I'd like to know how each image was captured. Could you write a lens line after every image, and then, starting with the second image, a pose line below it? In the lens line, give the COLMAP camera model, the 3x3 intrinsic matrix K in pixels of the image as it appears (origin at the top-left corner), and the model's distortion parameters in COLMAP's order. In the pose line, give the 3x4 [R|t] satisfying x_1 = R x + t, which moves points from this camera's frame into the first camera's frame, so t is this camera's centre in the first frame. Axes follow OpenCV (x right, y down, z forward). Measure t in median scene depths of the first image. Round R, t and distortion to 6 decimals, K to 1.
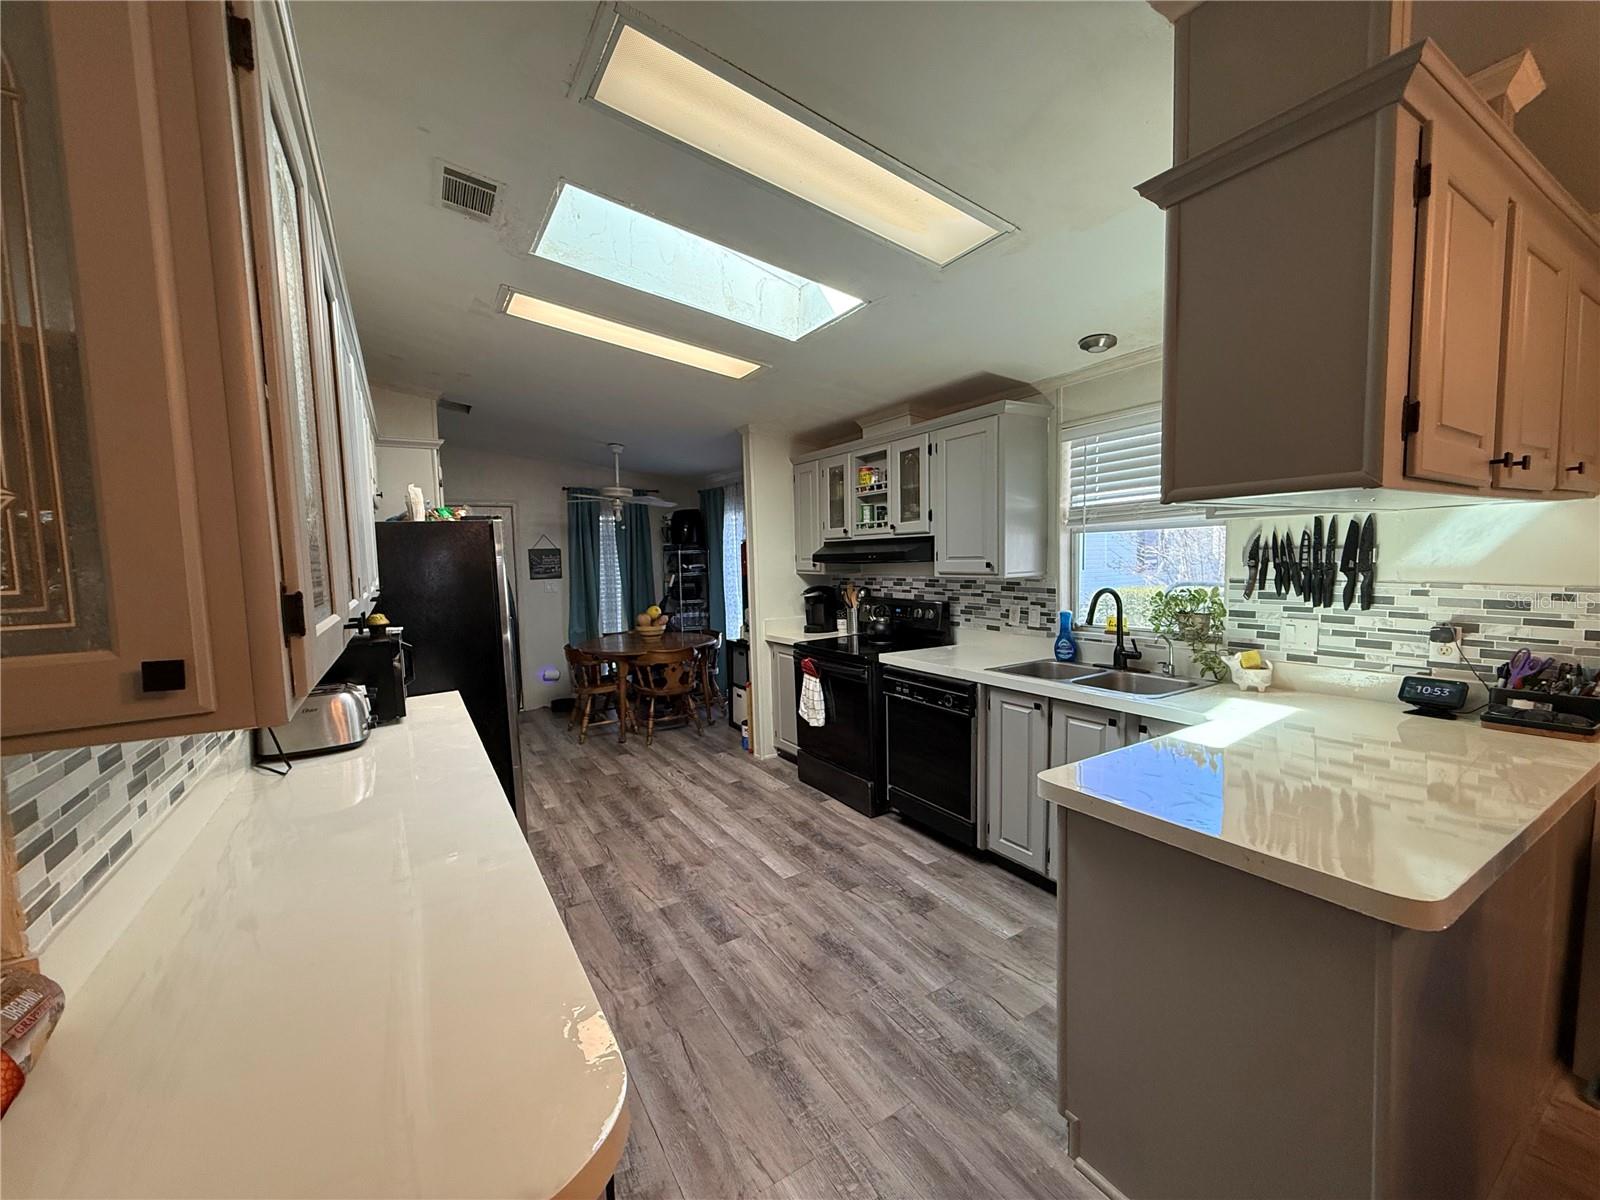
lens RADIAL K [[634.1, 0, 798.2], [0, 634.1, 601.2], [0, 0, 1]] dist [-0.001177, 0.000784]
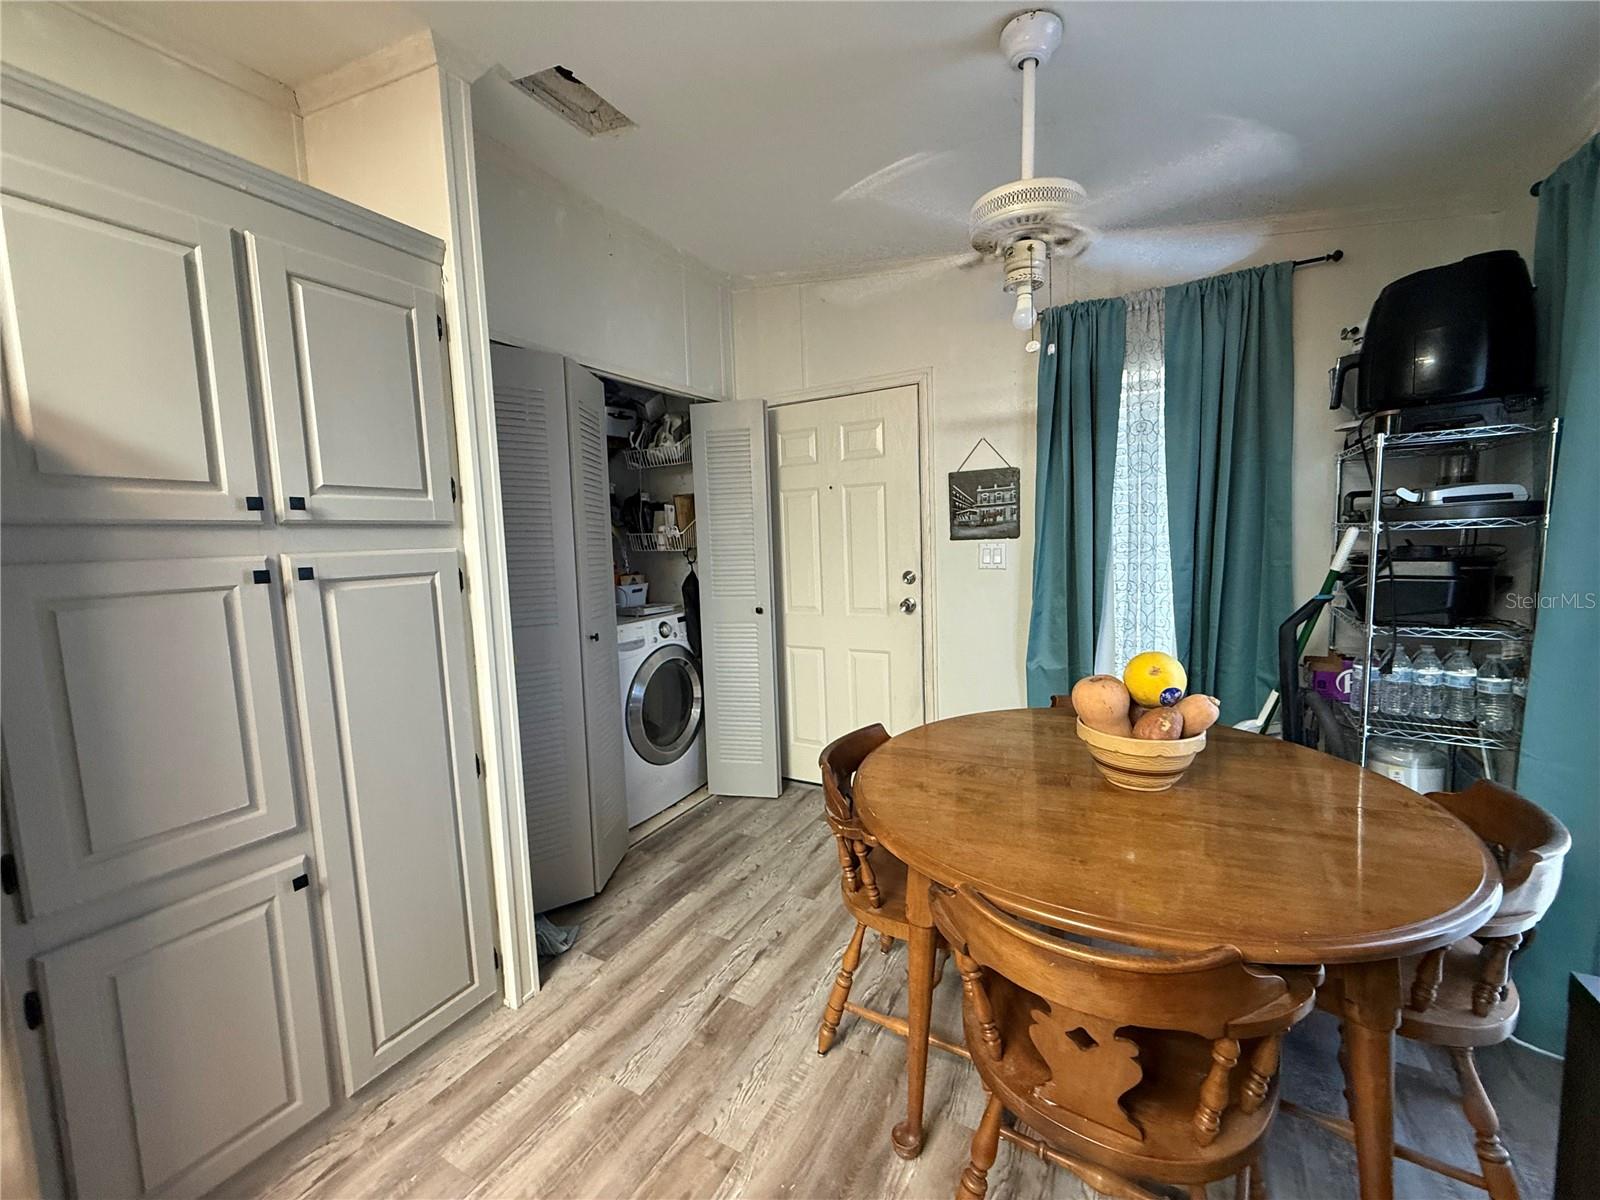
lens RADIAL K [[634.1, 0, 797.0], [0, 634.1, 605.2], [0, 0, 1]] dist [-0.001177, 0.000784]
pose [[0.486217, 0.100295, -0.868063, -0.156606], [-0.038613, 0.994887, 0.093321, -0.055485], [0.872985, -0.011855, 0.487603, 1.460473]]
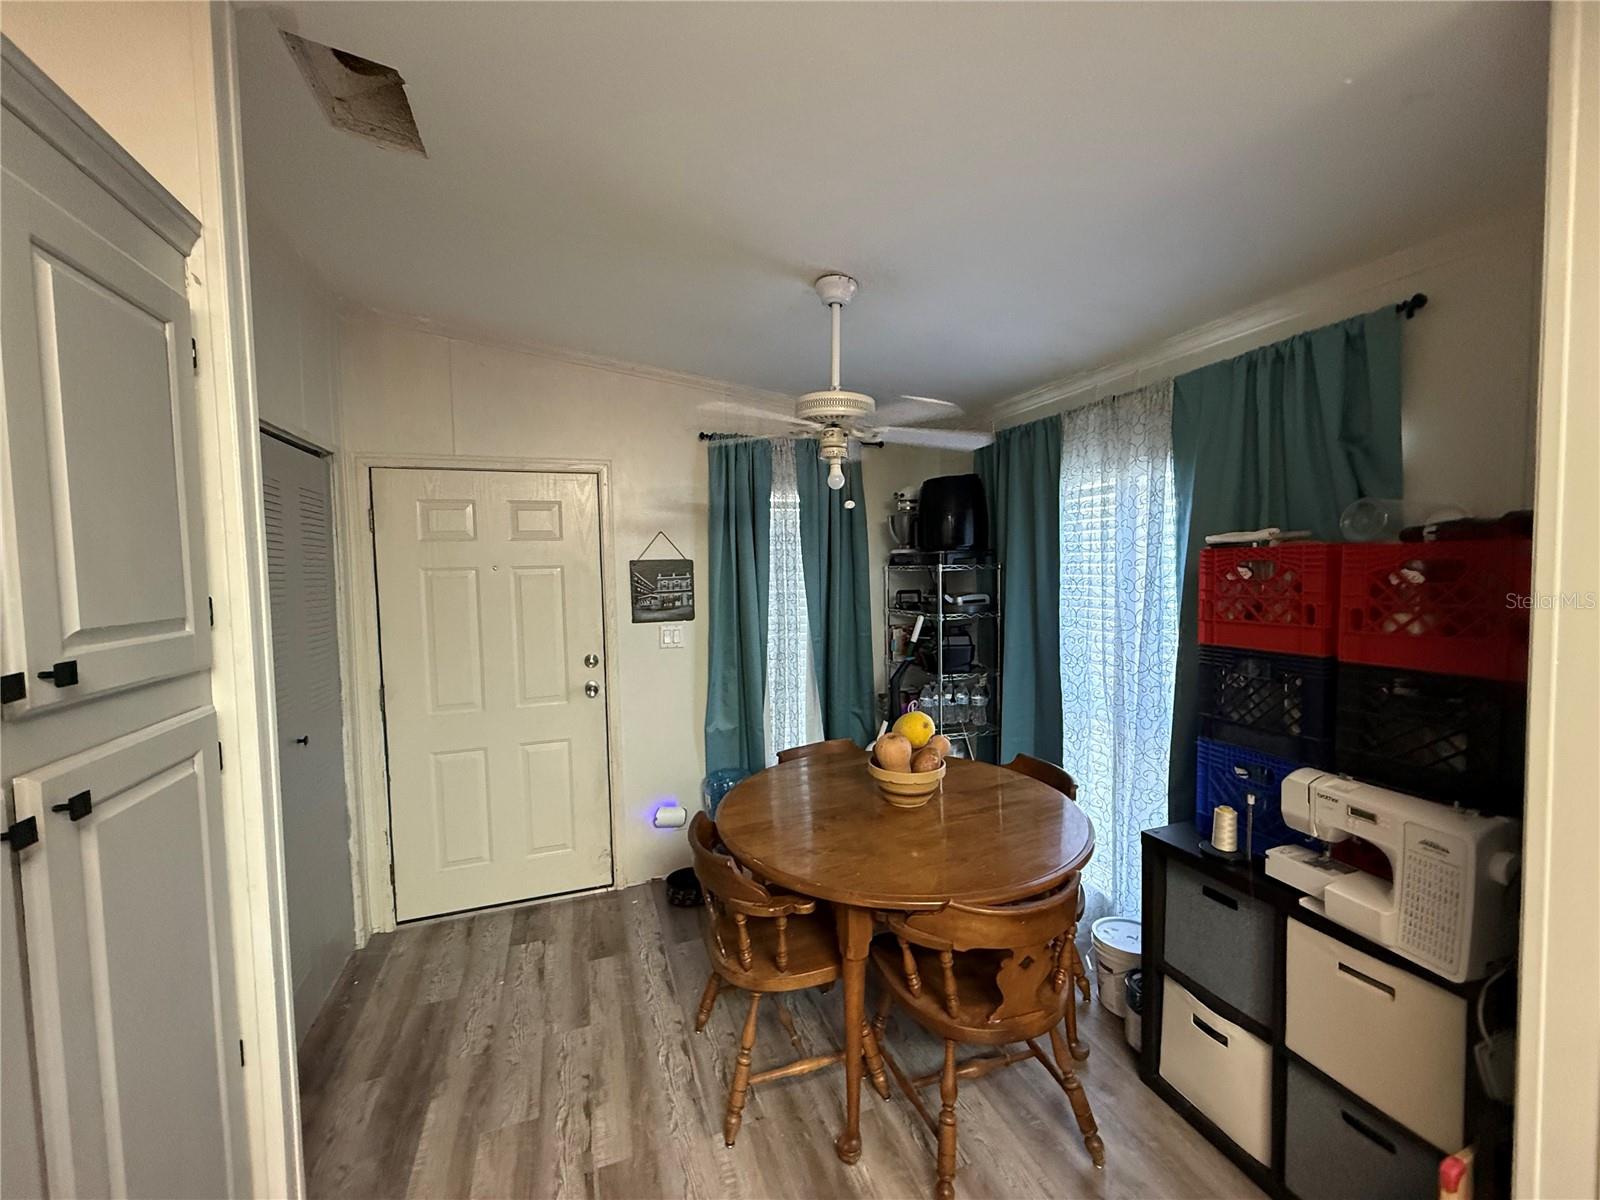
lens RADIAL K [[634.1, 0, 799.4], [0, 634.1, 604.3], [0, 0, 1]] dist [-0.001177, 0.000784]
pose [[0.977962, 0.018598, -0.207955, -0.422341], [-0.020214, 0.999780, -0.005652, -0.104098], [0.207804, 0.009731, 0.978122, 1.184196]]
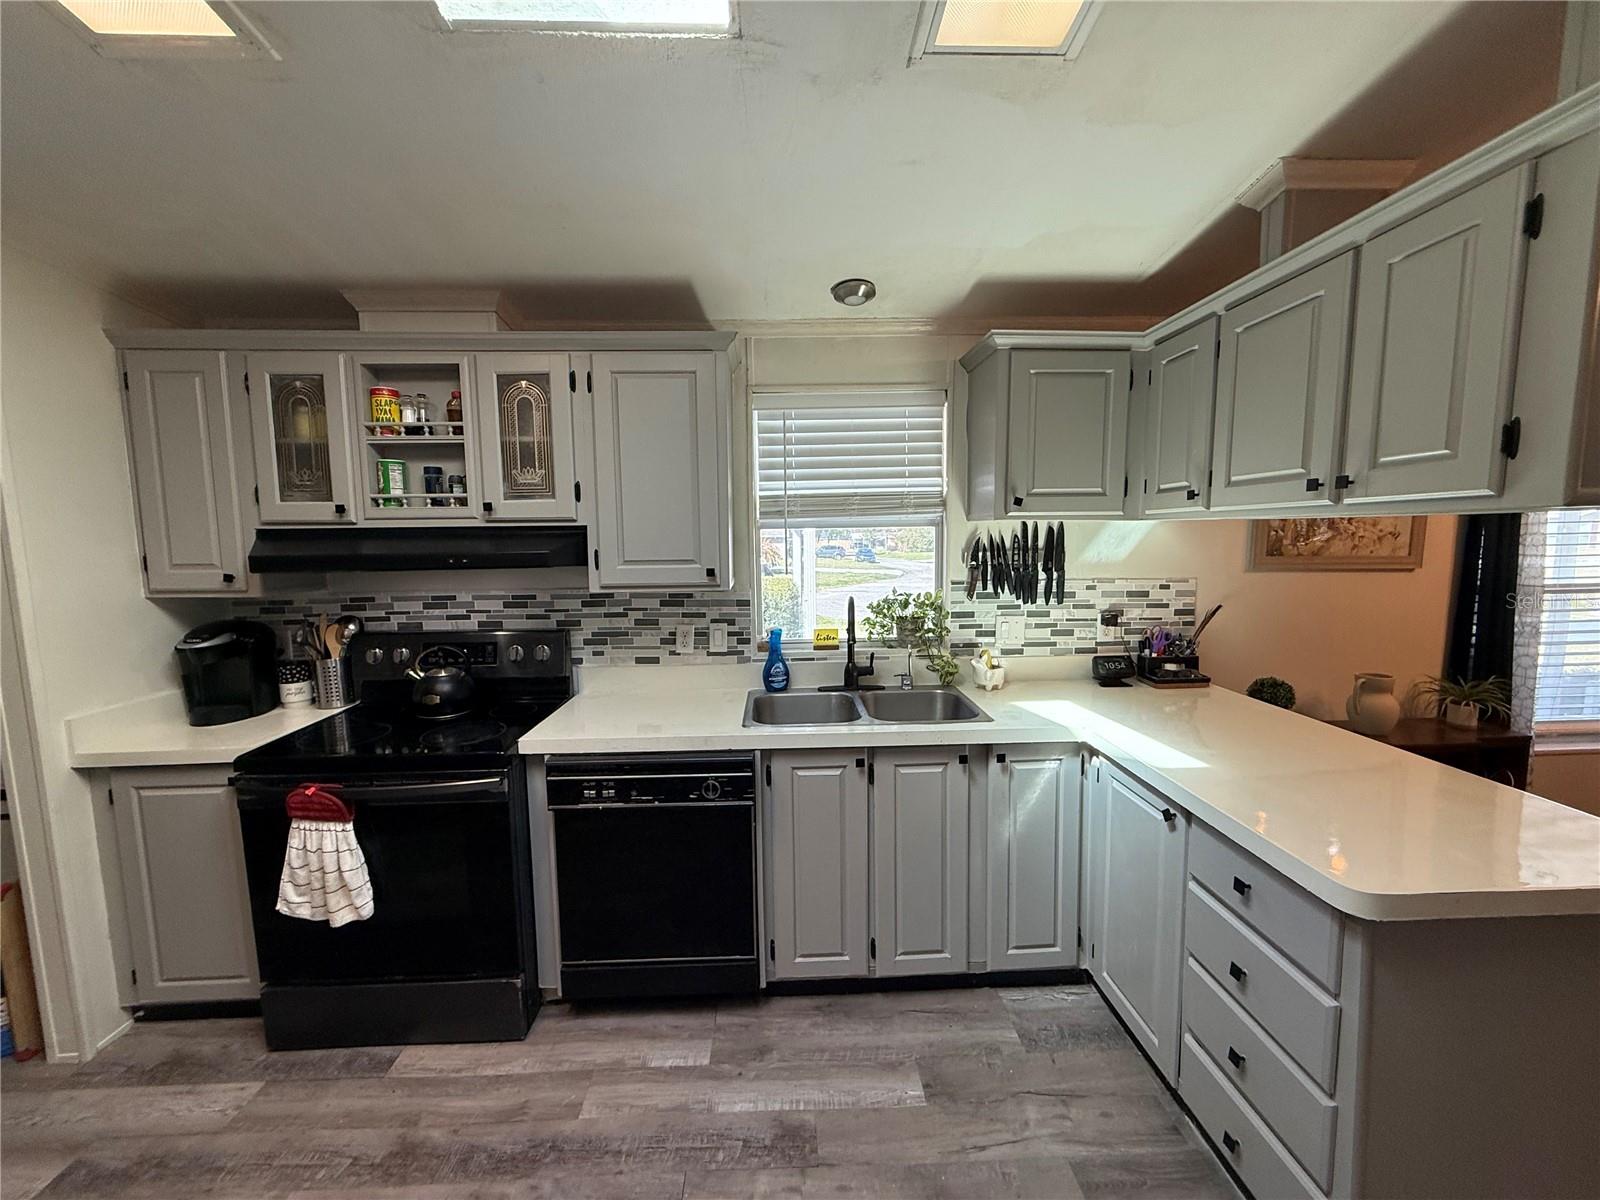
lens RADIAL K [[634.1, 0, 798.2], [0, 634.1, 601.2], [0, 0, 1]] dist [-0.001177, 0.000784]
pose [[0.494994, -0.070658, 0.866019, -0.259353], [0.061215, 0.997047, 0.046359, -0.055186], [-0.866737, 0.030066, 0.497858, 0.619129]]
